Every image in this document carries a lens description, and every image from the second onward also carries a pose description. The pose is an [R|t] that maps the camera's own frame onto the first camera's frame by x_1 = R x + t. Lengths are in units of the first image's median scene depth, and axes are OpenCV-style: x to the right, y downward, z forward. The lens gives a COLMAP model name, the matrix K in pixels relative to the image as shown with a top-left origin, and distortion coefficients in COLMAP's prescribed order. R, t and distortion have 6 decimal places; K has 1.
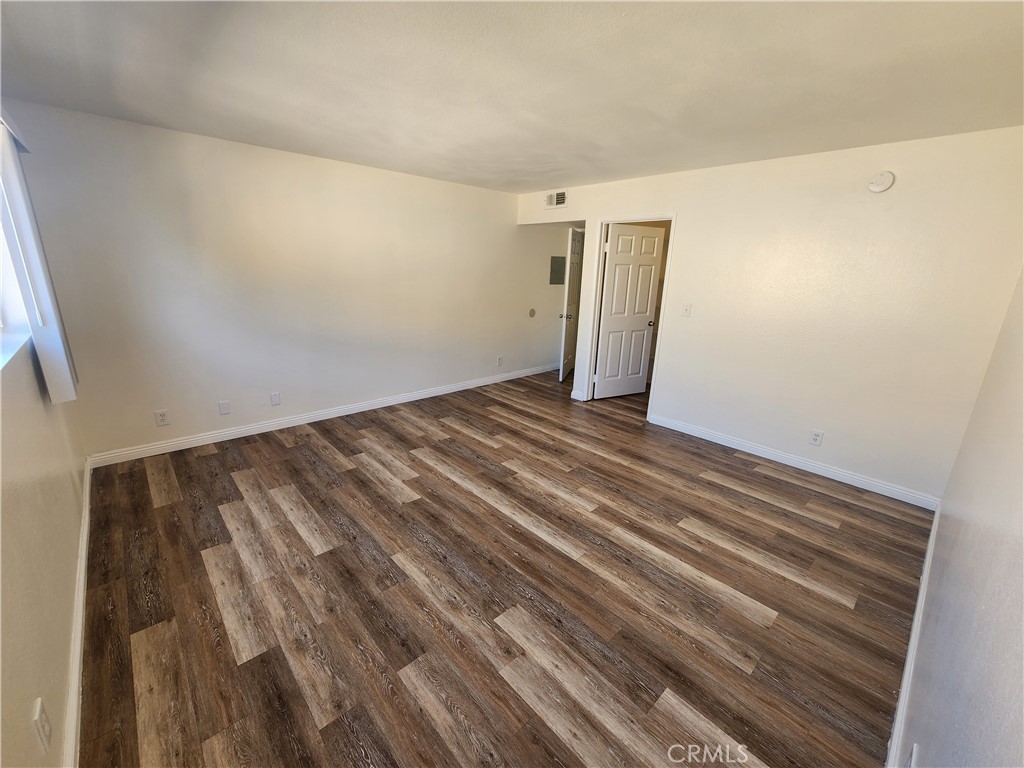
lens RADIAL K [[420.9, 0, 513.6], [0, 420.9, 381.3], [0, 0, 1]] dist [0.002723, -0.000564]
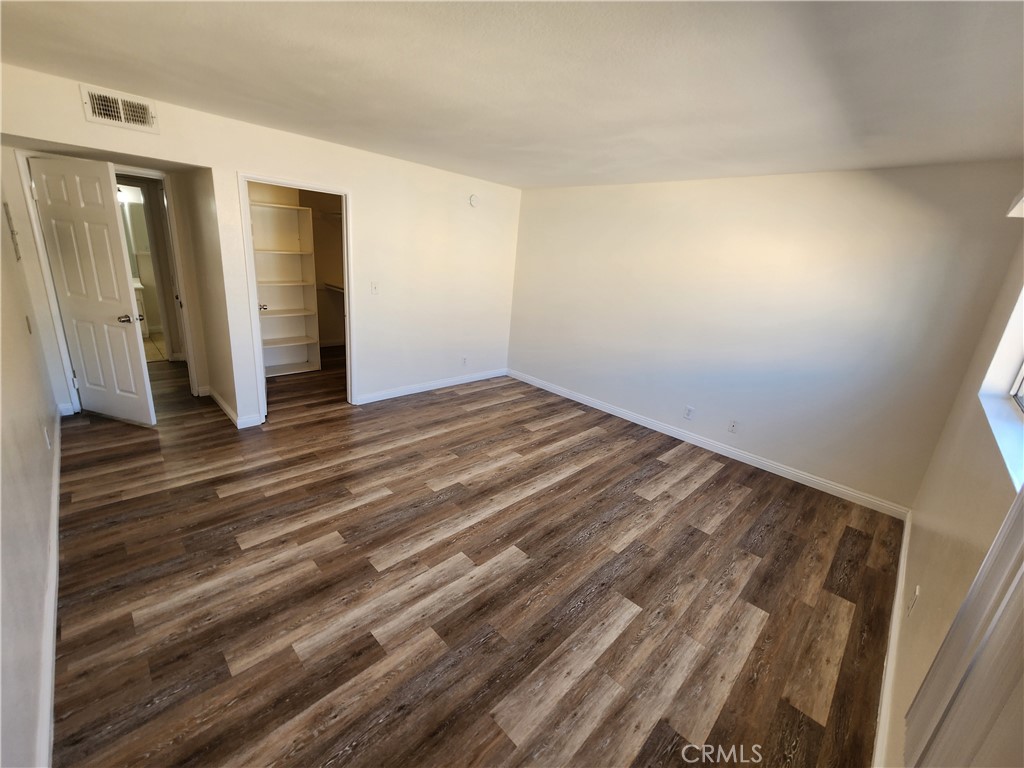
lens RADIAL K [[420.6, 0, 514.9], [0, 420.6, 381.7], [0, 0, 1]] dist [0.001703, -0.000189]
pose [[-0.041286, -0.321896, 0.945874, -0.932569], [0.189271, 0.927021, 0.323742, -0.312003], [-0.981057, 0.192393, 0.022653, 0.927784]]
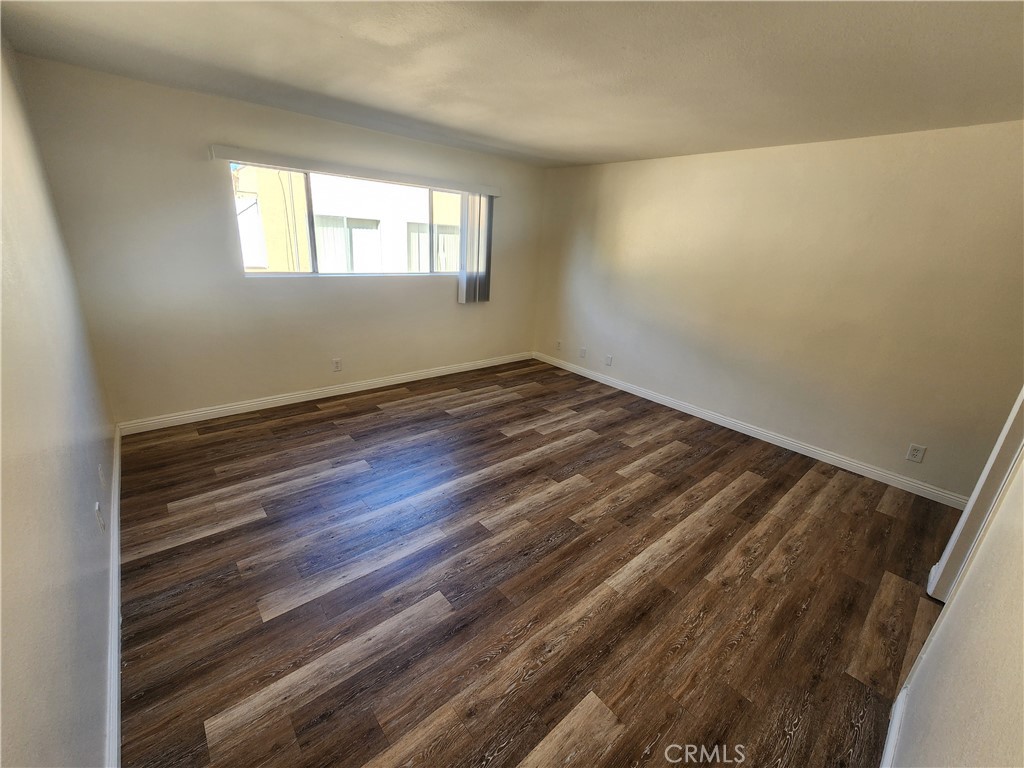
lens RADIAL K [[418.5, 0, 513.8], [0, 418.5, 379.5], [0, 0, 1]] dist [-0.003594, -0.000373]
pose [[-0.029293, 0.286759, -0.957555, 0.912243], [-0.330049, 0.901463, 0.280058, -0.223704], [0.943509, 0.324244, 0.068238, 0.890993]]
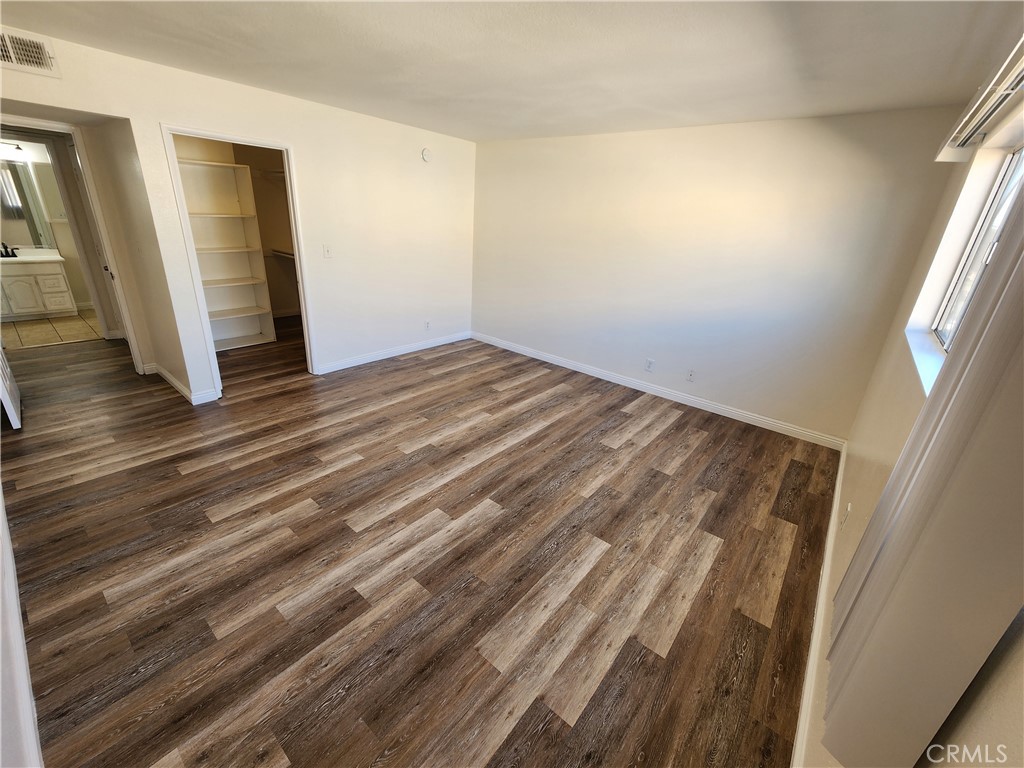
lens RADIAL K [[420.6, 0, 514.9], [0, 420.6, 381.7], [0, 0, 1]] dist [0.001703, -0.000189]
pose [[-0.135270, -0.394895, 0.908713, -0.946465], [0.205453, 0.886030, 0.415621, -0.301549], [-0.969274, 0.242919, -0.038721, 0.933156]]
